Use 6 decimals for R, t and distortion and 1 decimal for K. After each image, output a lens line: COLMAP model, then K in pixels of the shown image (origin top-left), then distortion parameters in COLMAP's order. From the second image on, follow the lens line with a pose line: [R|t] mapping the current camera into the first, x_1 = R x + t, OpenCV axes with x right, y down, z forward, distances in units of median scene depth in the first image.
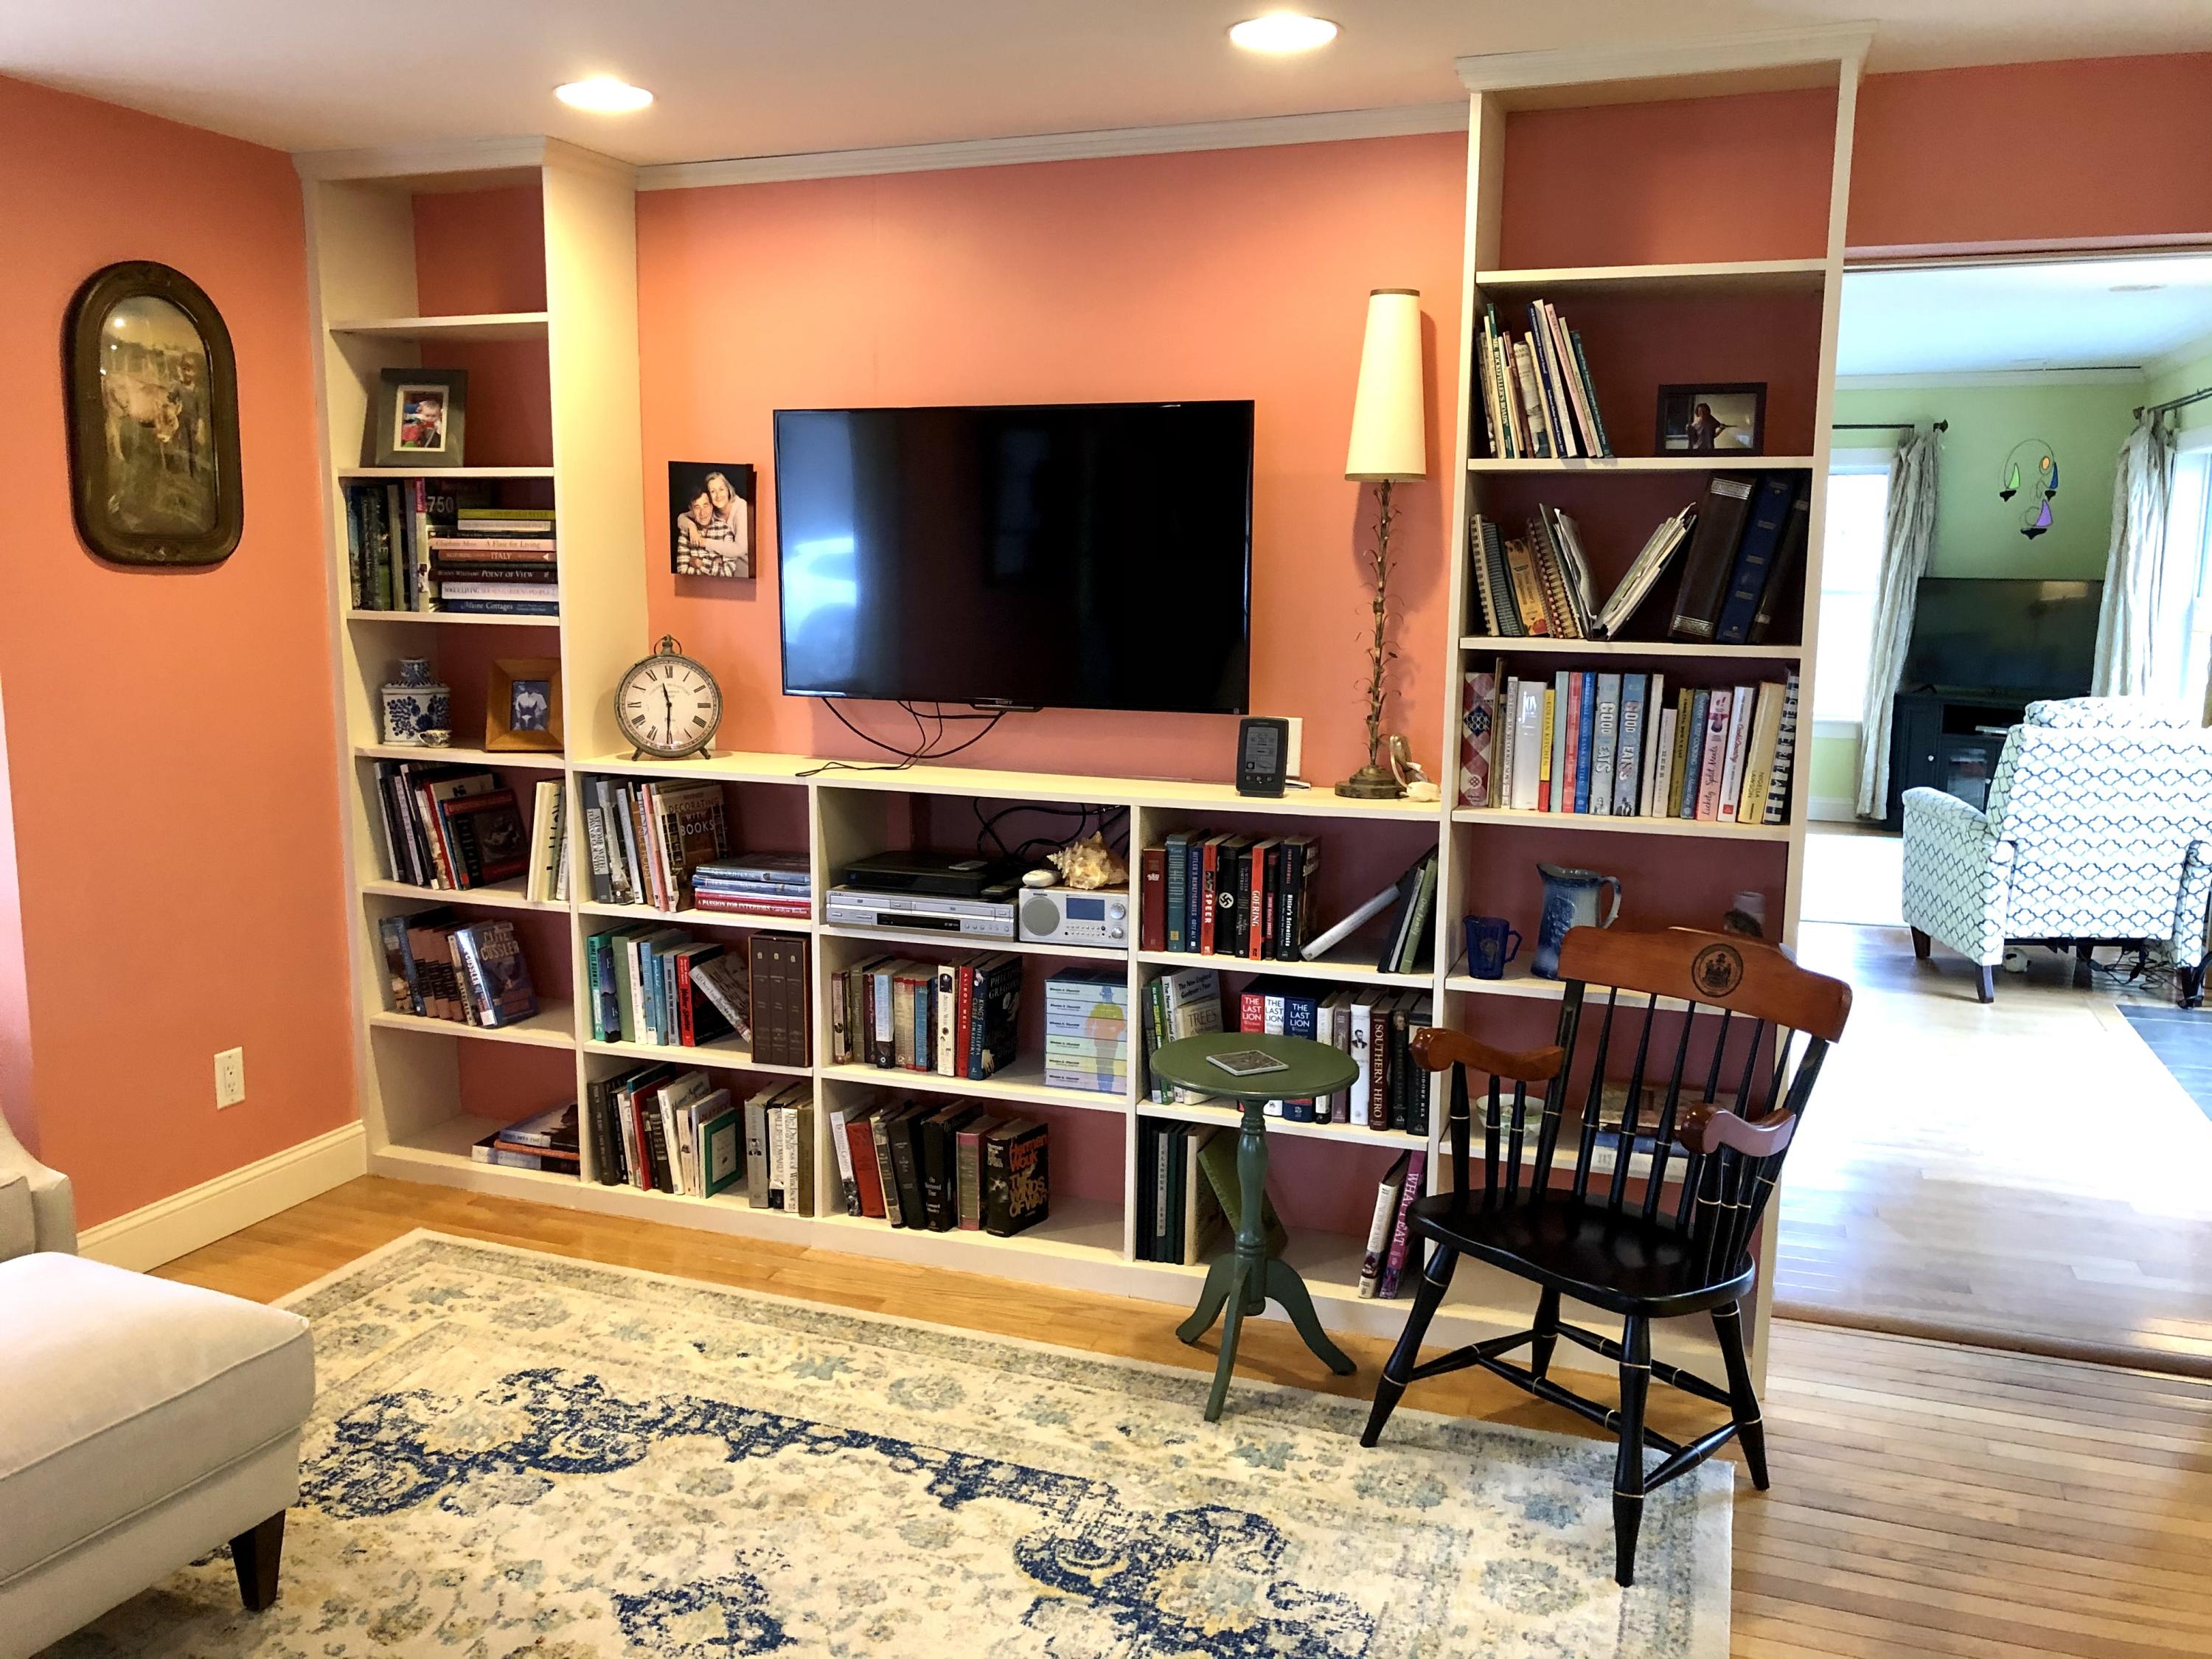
lens RADIAL K [[1811.6, 0, 1092.0], [0, 1811.6, 833.7], [0, 0, 1]] dist [0.020002, 0.003166]
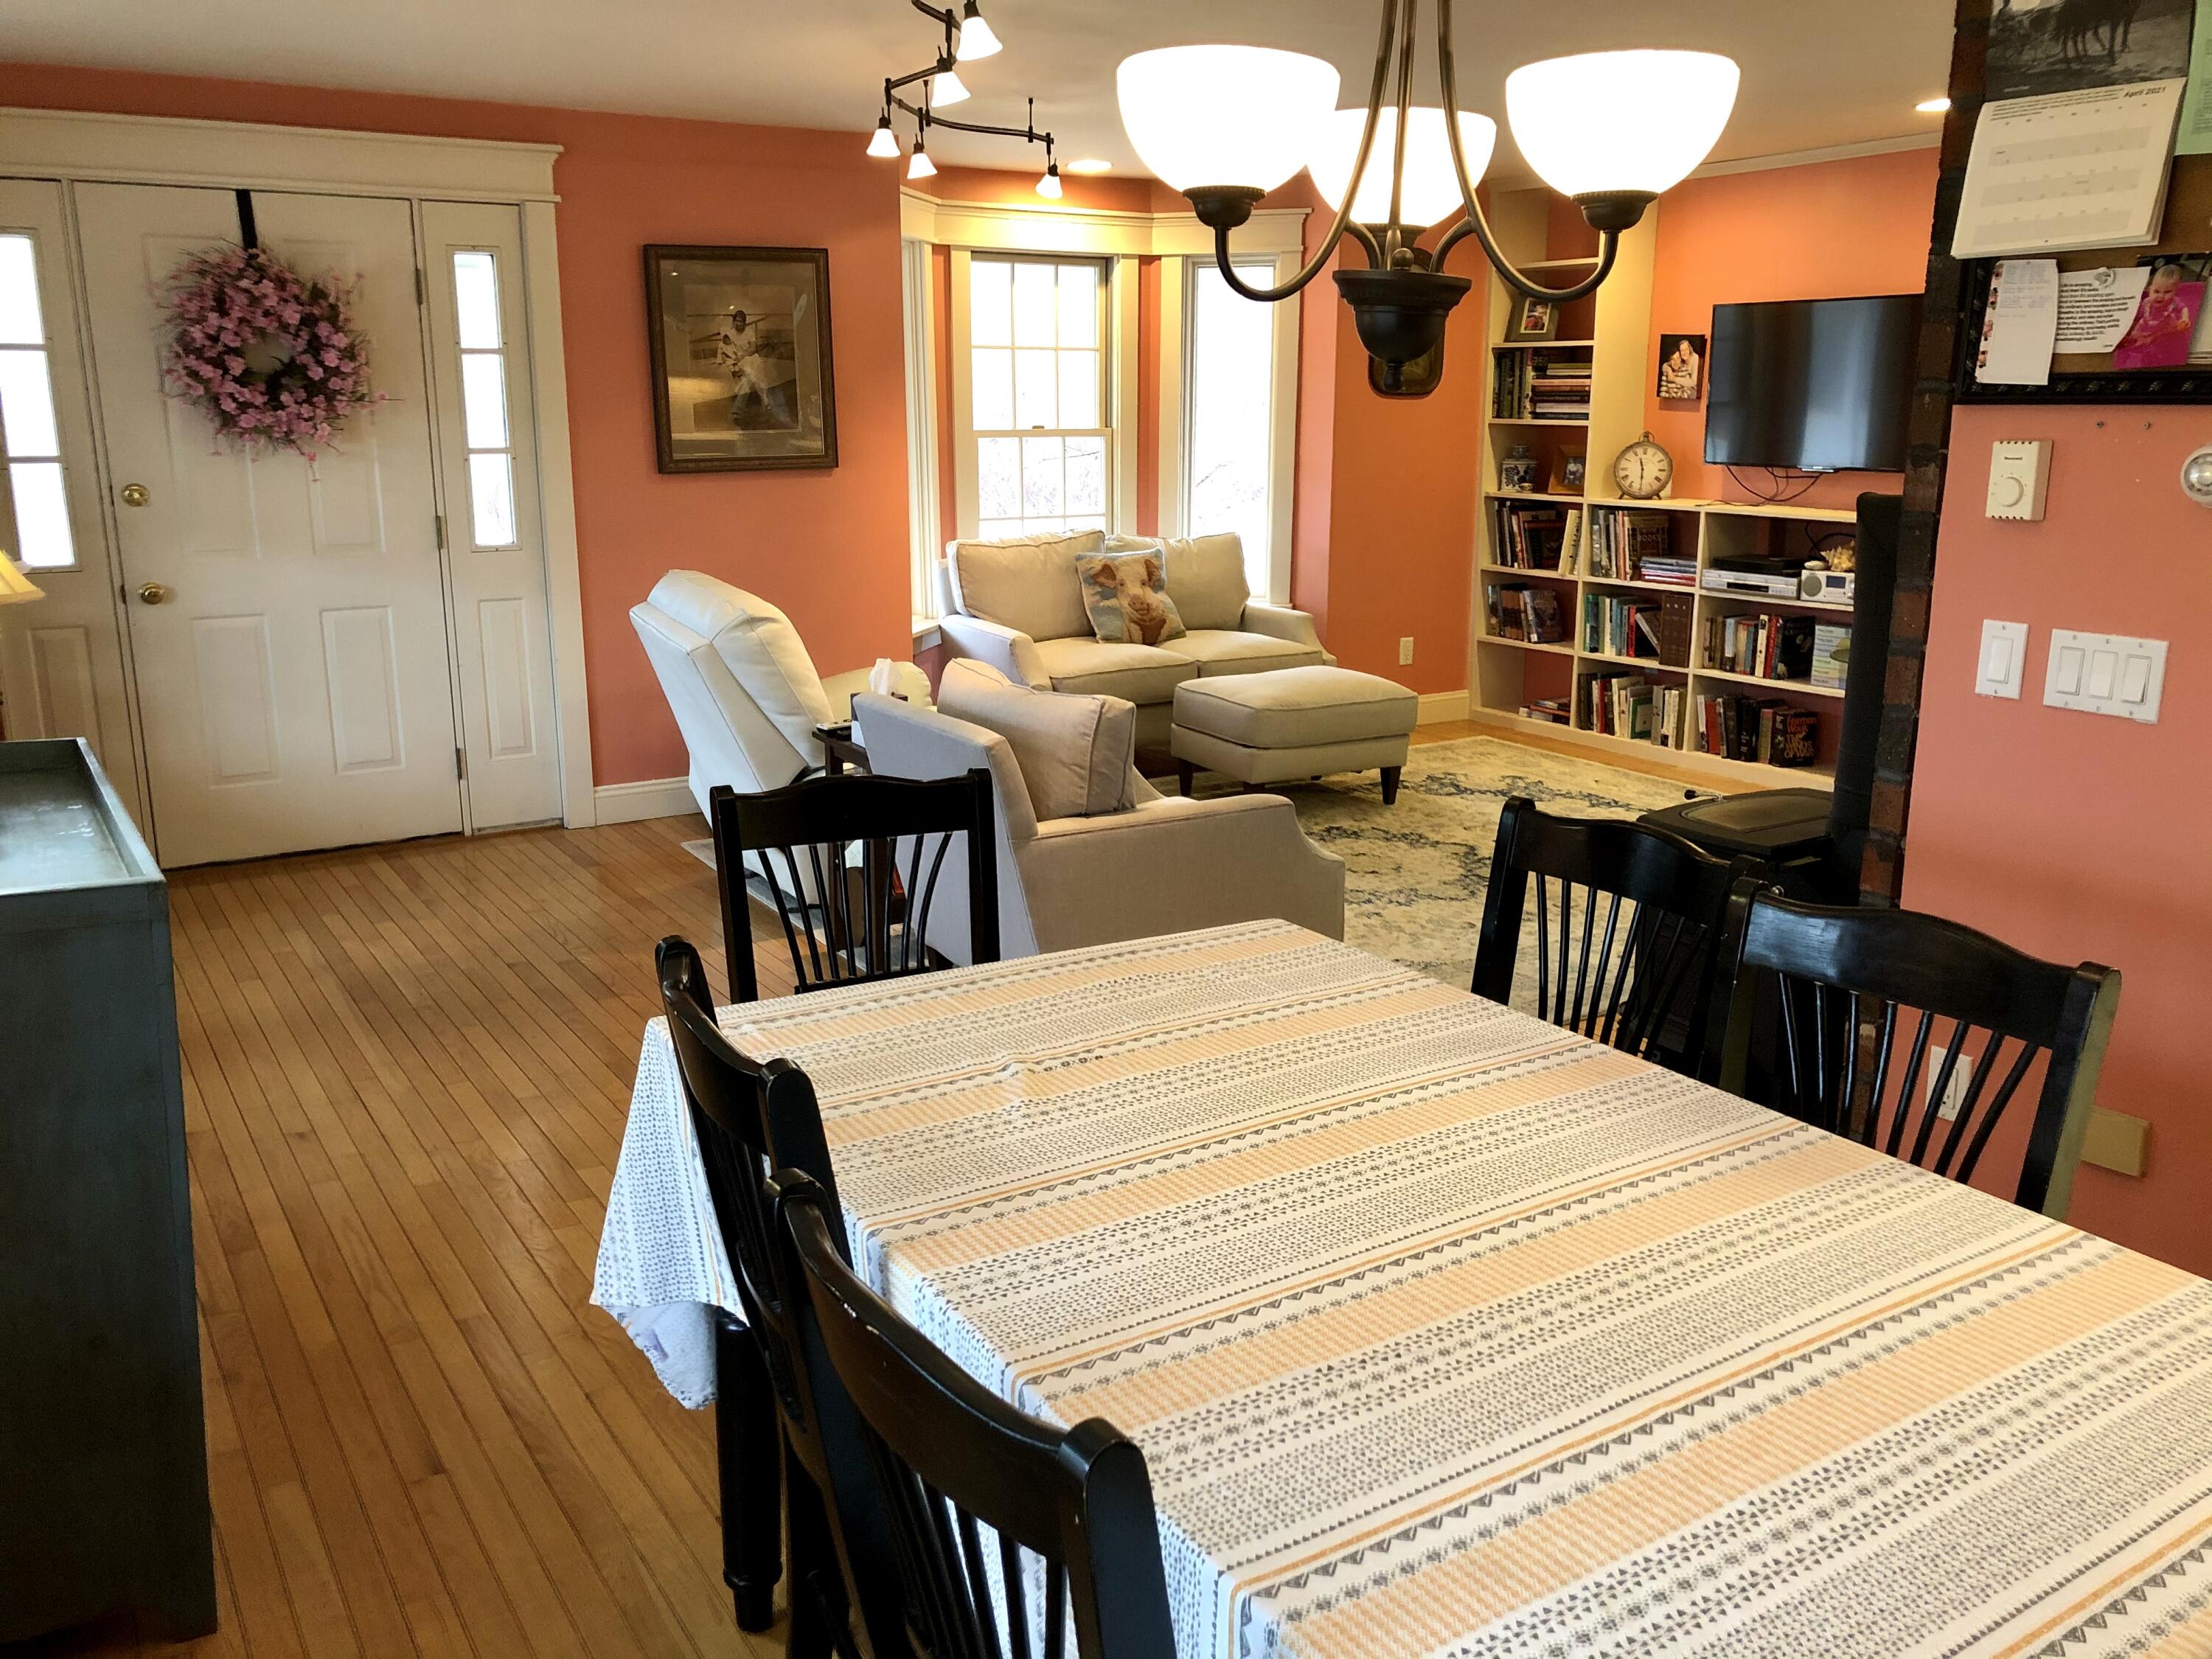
lens RADIAL K [[1811.6, 0, 1087.5], [0, 1811.6, 829.2], [0, 0, 1]] dist [0.020002, 0.003166]
pose [[0.792579, 0.136611, -0.594269, 0.464589], [-0.086327, 0.989903, 0.112425, 0.131146], [0.603627, -0.037805, 0.796370, -0.819706]]
